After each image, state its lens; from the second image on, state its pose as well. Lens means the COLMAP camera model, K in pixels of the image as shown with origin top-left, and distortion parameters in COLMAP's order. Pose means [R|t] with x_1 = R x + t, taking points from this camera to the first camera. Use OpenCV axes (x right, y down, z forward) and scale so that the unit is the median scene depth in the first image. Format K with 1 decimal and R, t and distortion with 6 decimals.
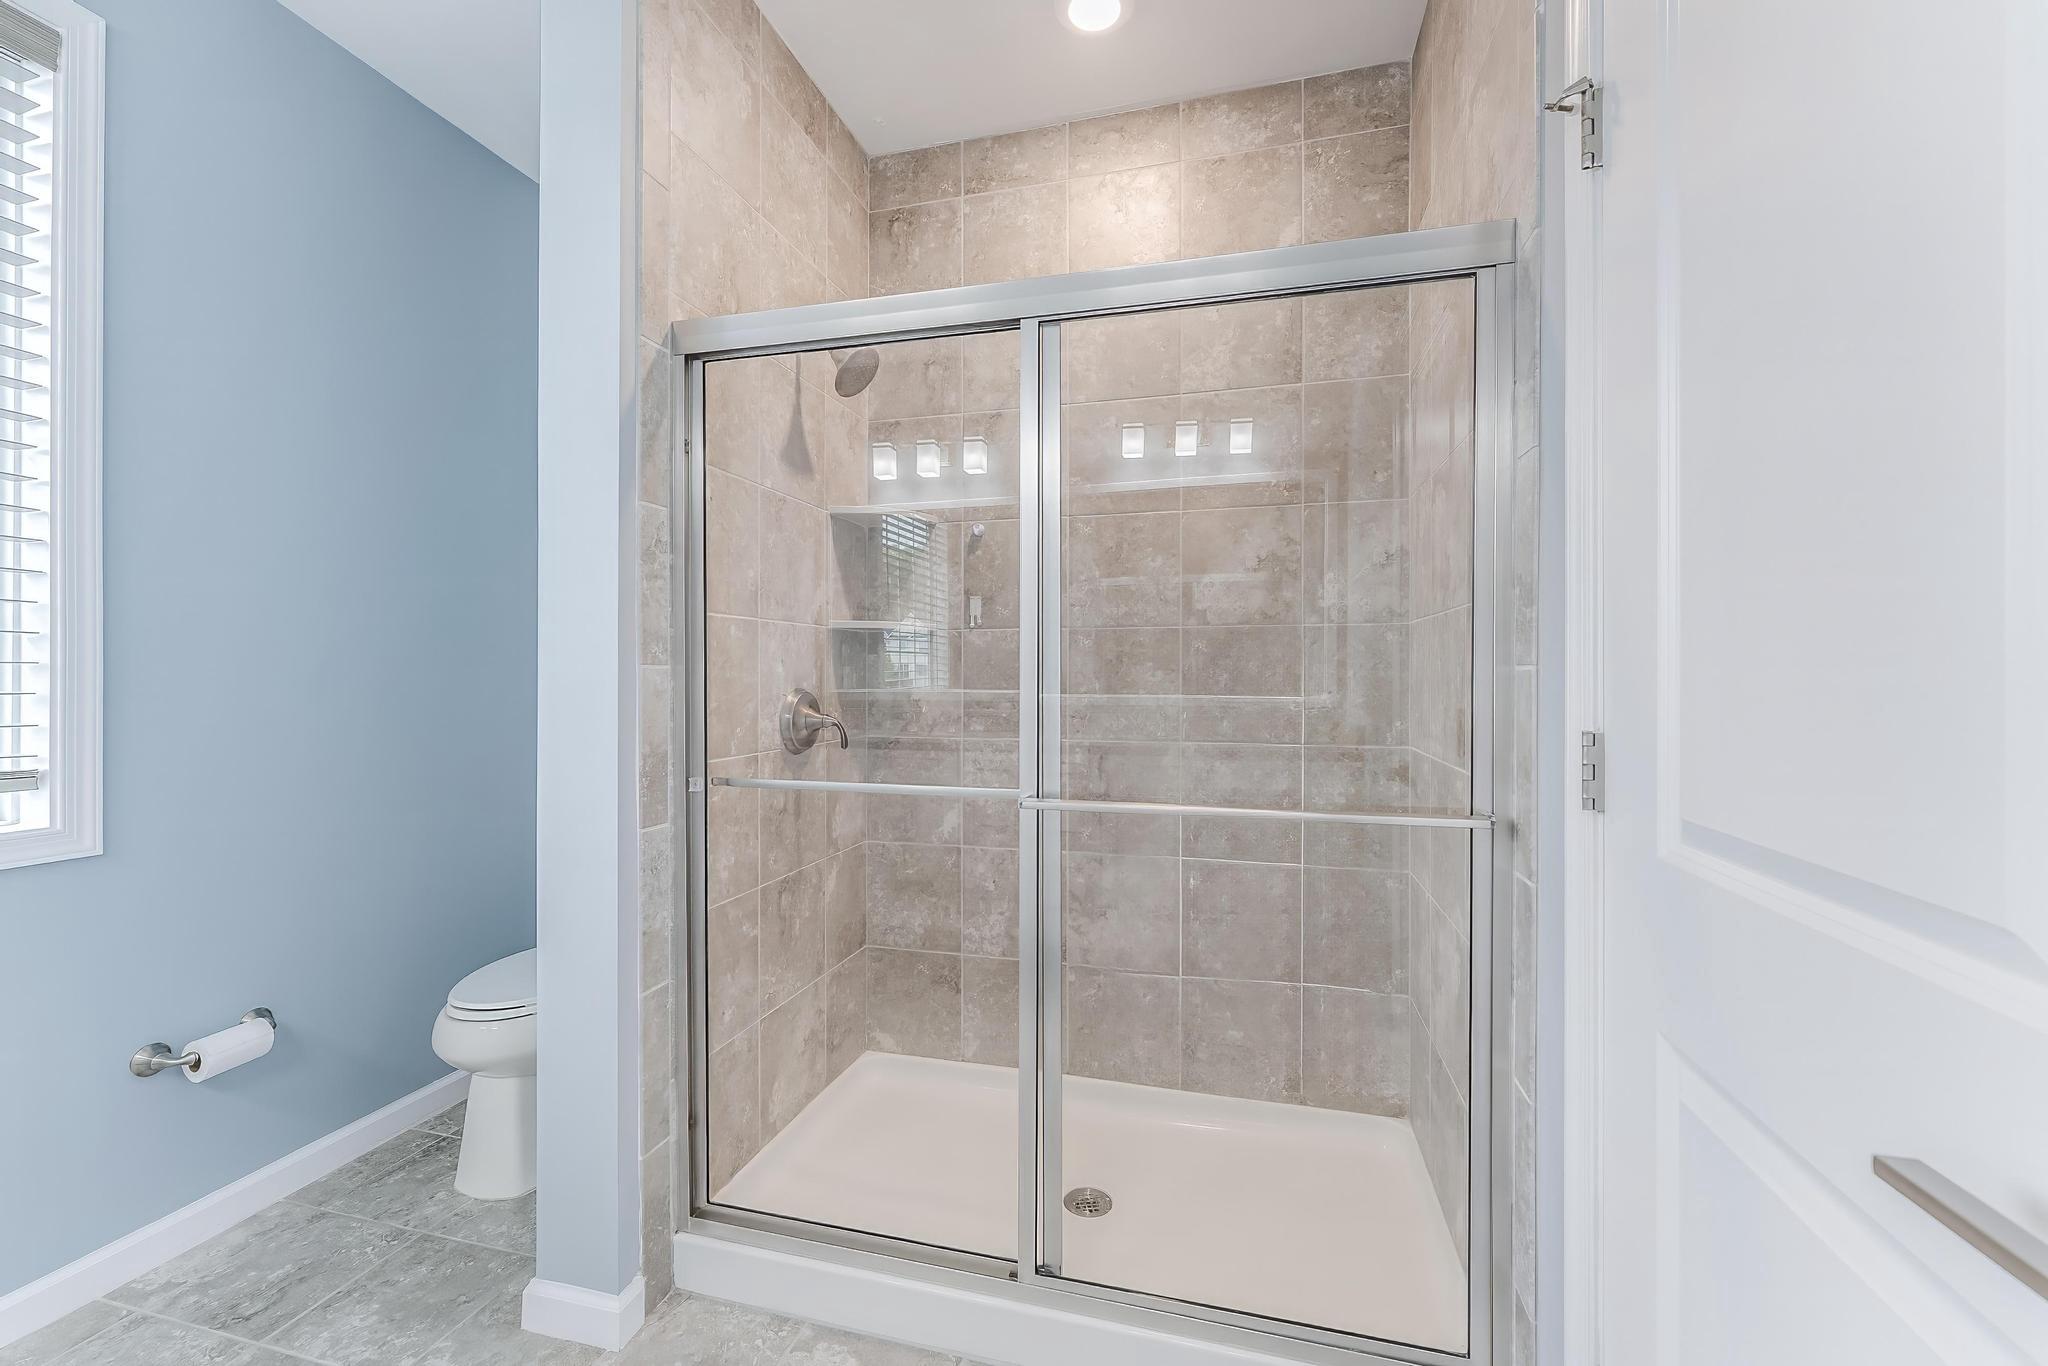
lens RADIAL K [[827.4, 0, 1027.7], [0, 827.4, 682.8], [0, 0, 1]] dist [0.002400, -0.001362]
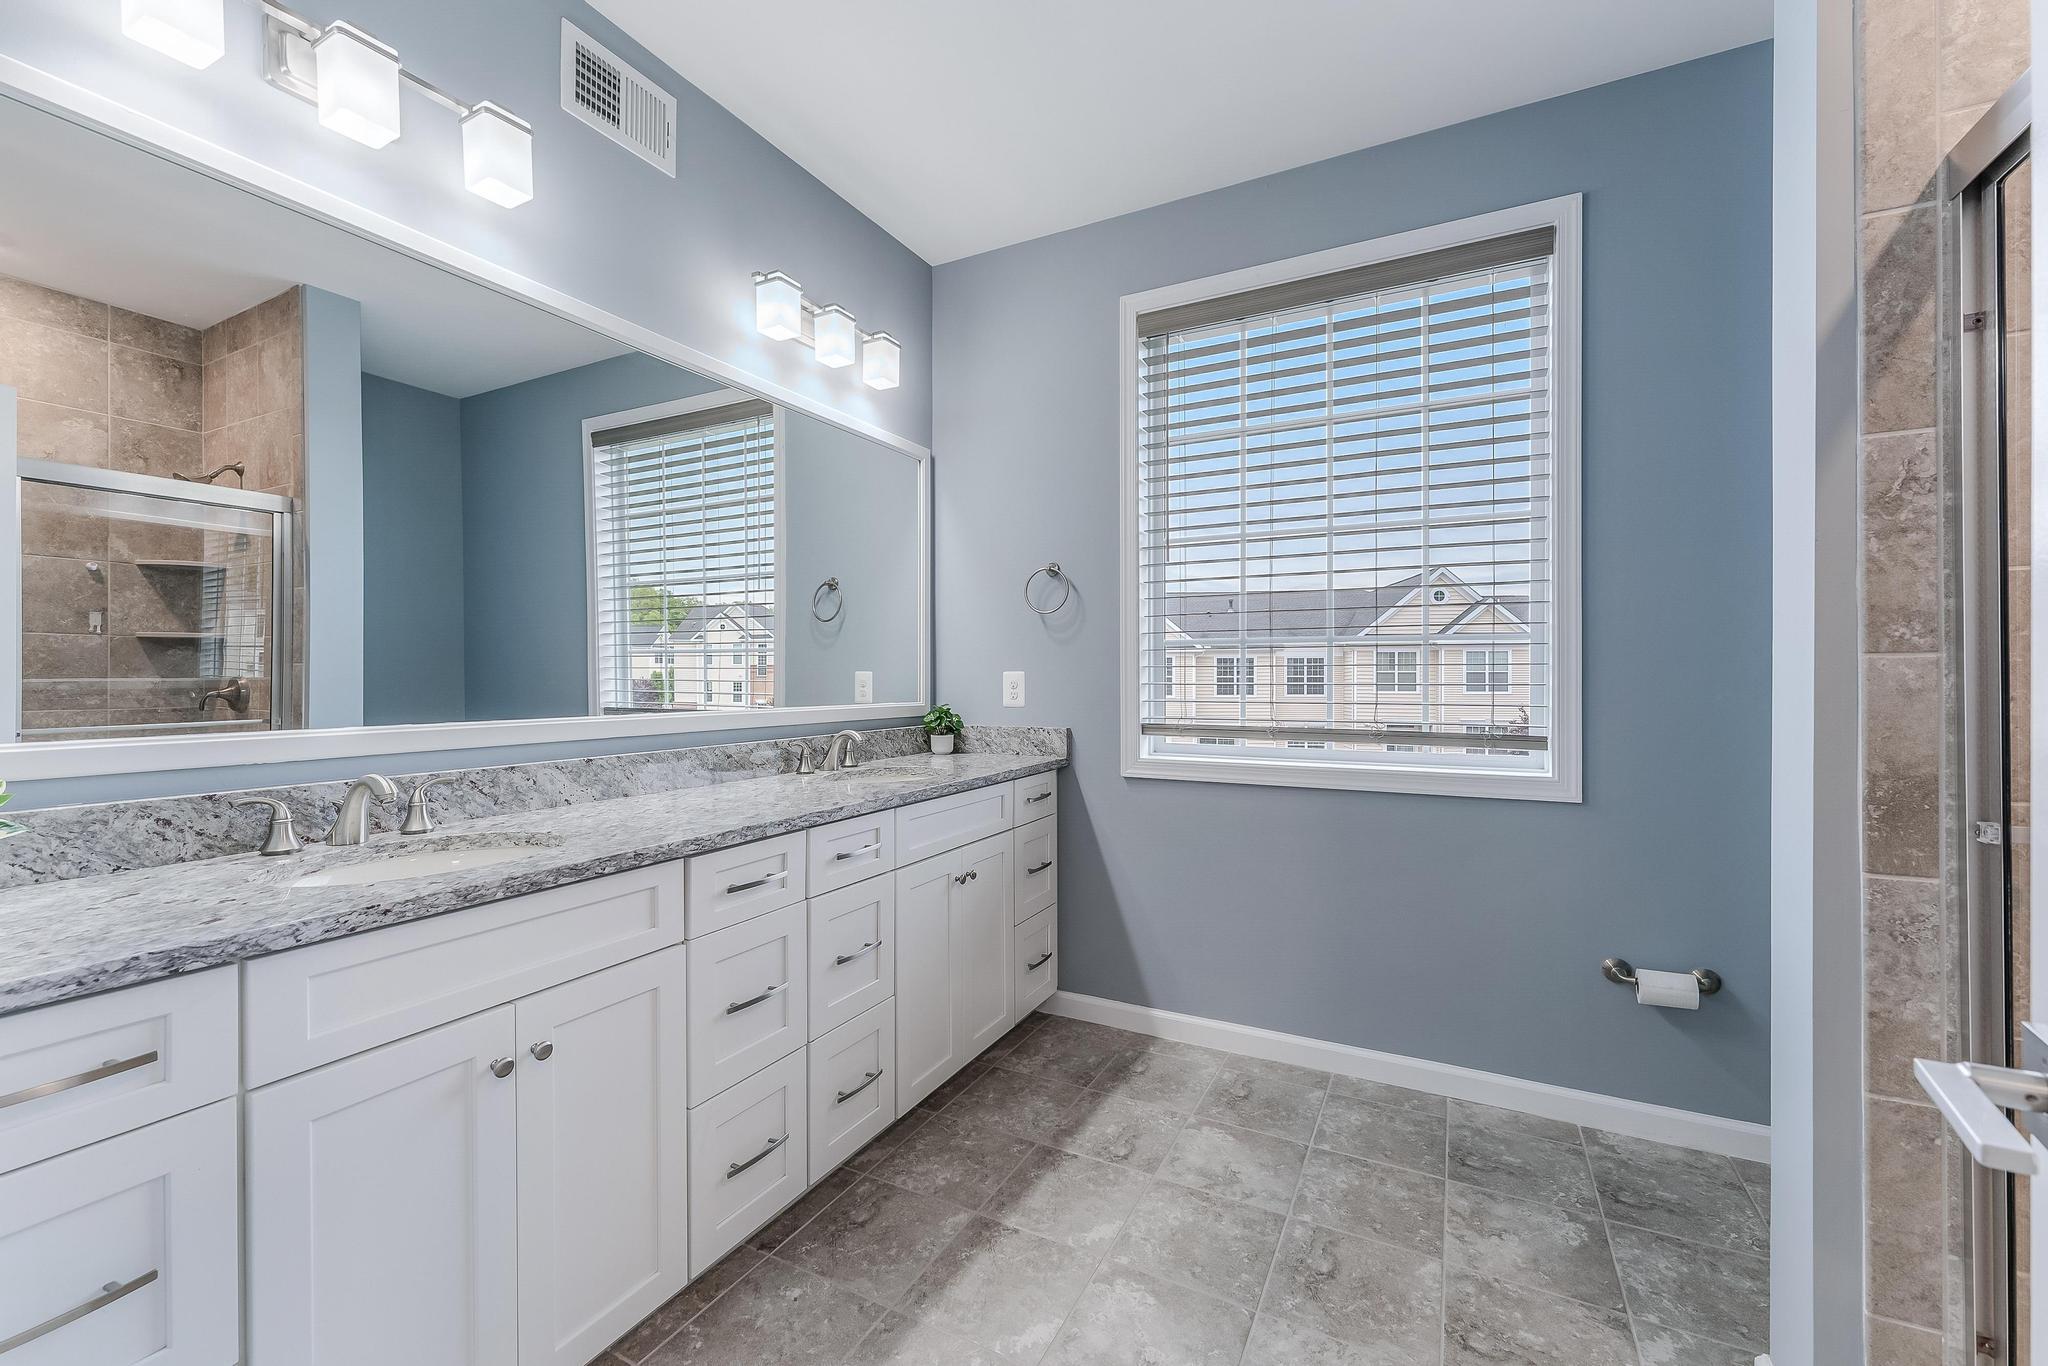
lens RADIAL K [[827.4, 0, 1044.0], [0, 827.4, 676.5], [0, 0, 1]] dist [0.002400, -0.001362]
pose [[-0.214082, -0.002220, -0.976813, 0.418404], [-0.004354, 0.999990, -0.001319, 0.003553], [0.976806, 0.003971, -0.214089, 0.426977]]
